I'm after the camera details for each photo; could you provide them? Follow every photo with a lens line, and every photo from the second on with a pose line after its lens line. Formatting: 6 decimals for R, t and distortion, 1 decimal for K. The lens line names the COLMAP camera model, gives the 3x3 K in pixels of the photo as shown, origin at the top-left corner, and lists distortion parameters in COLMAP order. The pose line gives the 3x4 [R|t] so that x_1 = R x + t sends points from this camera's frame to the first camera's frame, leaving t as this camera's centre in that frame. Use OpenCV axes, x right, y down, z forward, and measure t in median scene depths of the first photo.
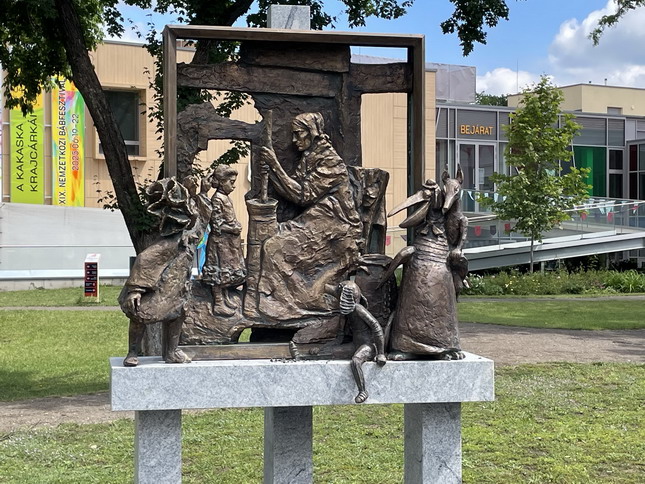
lens RADIAL K [[1170.8, 0, 322.5], [0, 1170.8, 242.0], [0, 0, 1]] dist [0.008169, 0.026608]
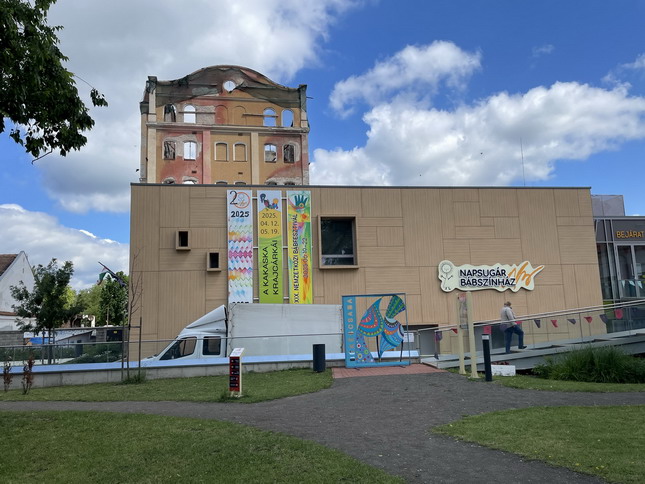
lens RADIAL K [[543.2, 0, 322.5], [0, 543.2, 242.0], [0, 0, 1]] dist [0.059467, -0.002194]
pose [[0.930211, -0.082720, -0.357582, 0.042687], [0.030796, 0.988427, -0.148541, -0.006902], [0.365731, 0.127163, 0.921993, 0.419097]]
